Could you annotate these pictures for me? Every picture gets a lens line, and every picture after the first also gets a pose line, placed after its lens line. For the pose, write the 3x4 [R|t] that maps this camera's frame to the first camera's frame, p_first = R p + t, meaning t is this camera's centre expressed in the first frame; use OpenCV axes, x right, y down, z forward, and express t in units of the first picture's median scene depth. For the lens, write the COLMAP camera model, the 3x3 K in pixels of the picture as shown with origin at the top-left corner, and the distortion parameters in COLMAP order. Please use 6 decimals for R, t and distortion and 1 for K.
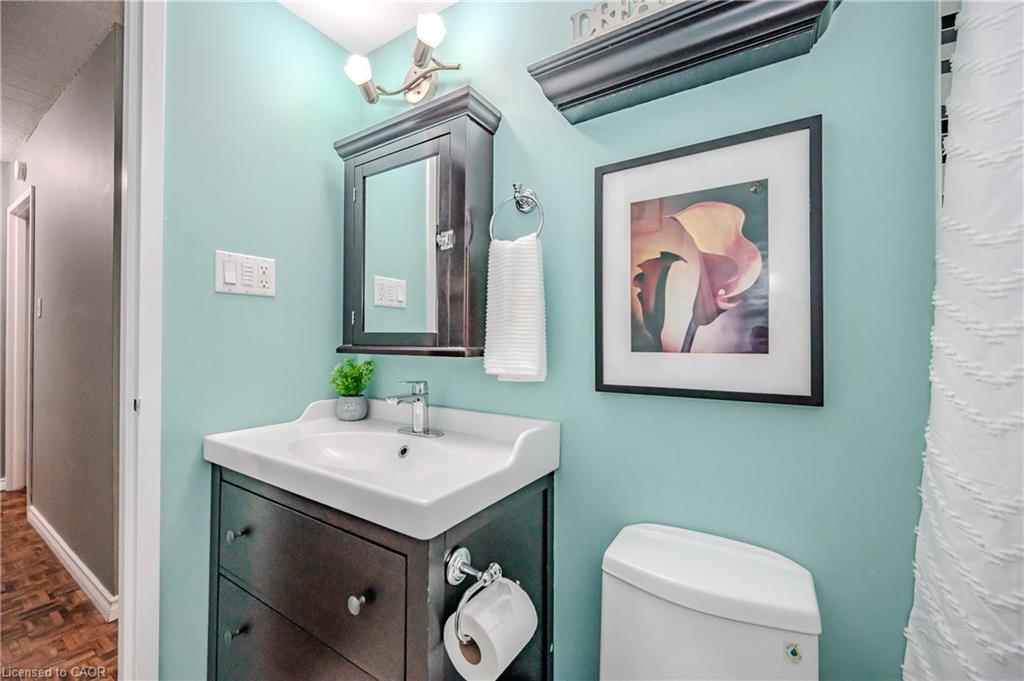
lens RADIAL K [[404.6, 0, 507.1], [0, 404.6, 340.7], [0, 0, 1]] dist [-0.000938, 0.001358]
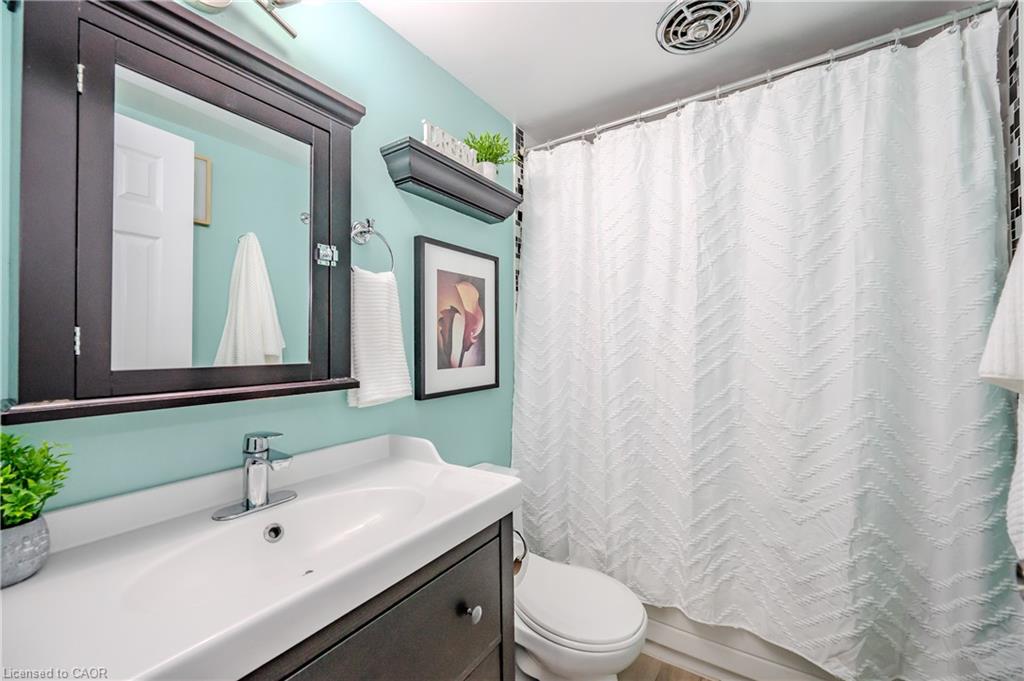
lens RADIAL K [[404.6, 0, 512.8], [0, 404.6, 339.3], [0, 0, 1]] dist [-0.000938, 0.001358]
pose [[0.030851, 0.000234, 0.999524, -1.245059], [-0.001858, 0.999998, -0.000177, -0.088932], [-0.999522, -0.001852, 0.030851, 0.722603]]
